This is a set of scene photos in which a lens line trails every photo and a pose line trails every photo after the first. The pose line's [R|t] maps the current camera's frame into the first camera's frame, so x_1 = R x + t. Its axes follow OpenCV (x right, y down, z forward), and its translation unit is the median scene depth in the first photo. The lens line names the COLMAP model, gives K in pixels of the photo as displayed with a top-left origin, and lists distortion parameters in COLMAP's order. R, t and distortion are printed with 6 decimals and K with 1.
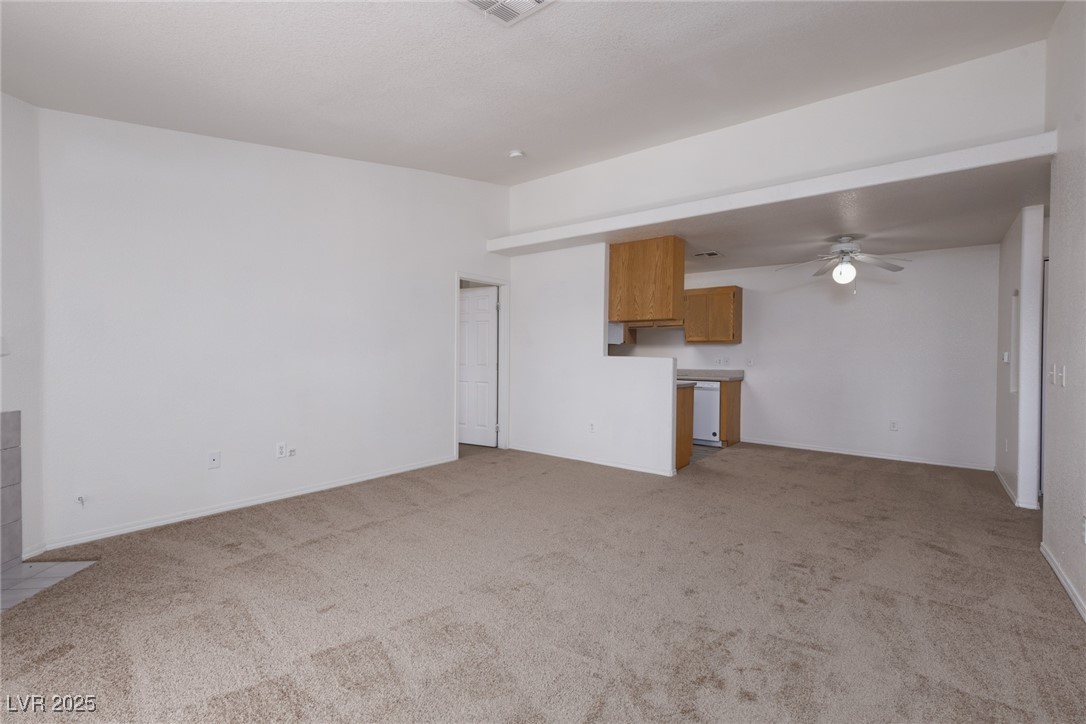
lens RADIAL K [[475.3, 0, 543.0], [0, 475.3, 362.0], [0, 0, 1]] dist [-0.000055, -0.000684]
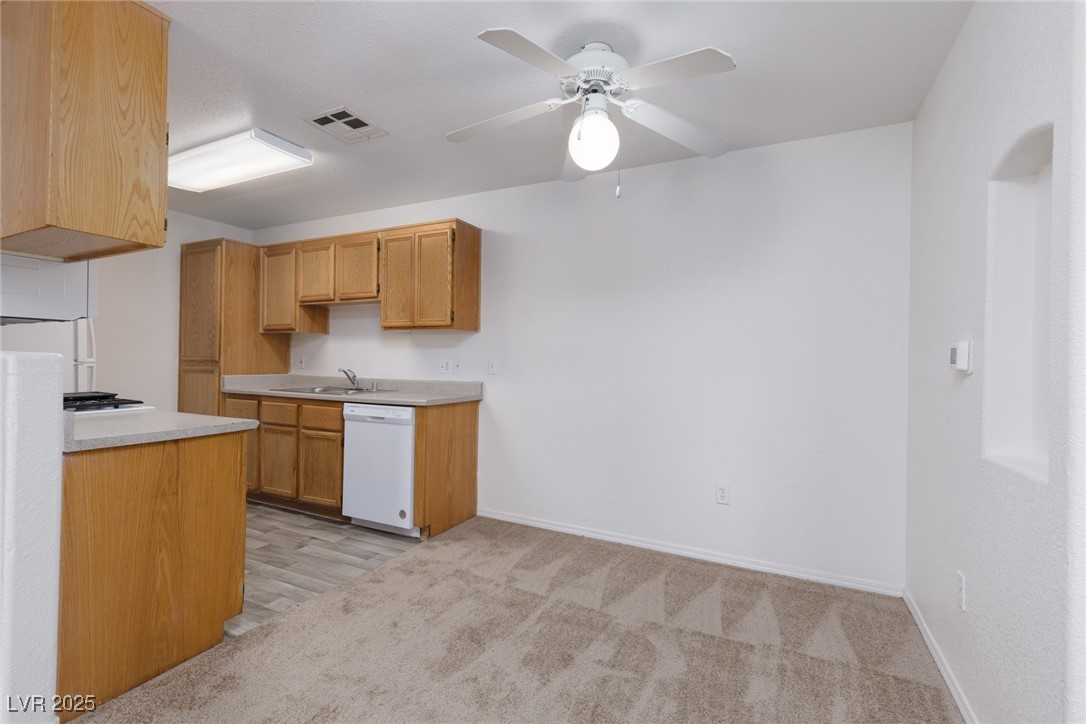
lens RADIAL K [[475.3, 0, 543.0], [0, 475.3, 362.0], [0, 0, 1]] dist [-0.000055, -0.000684]
pose [[0.977882, 0.008767, 0.208975, 0.378901], [-0.006380, 0.999906, -0.012096, -0.000089], [-0.209061, 0.010495, 0.977846, 0.463712]]
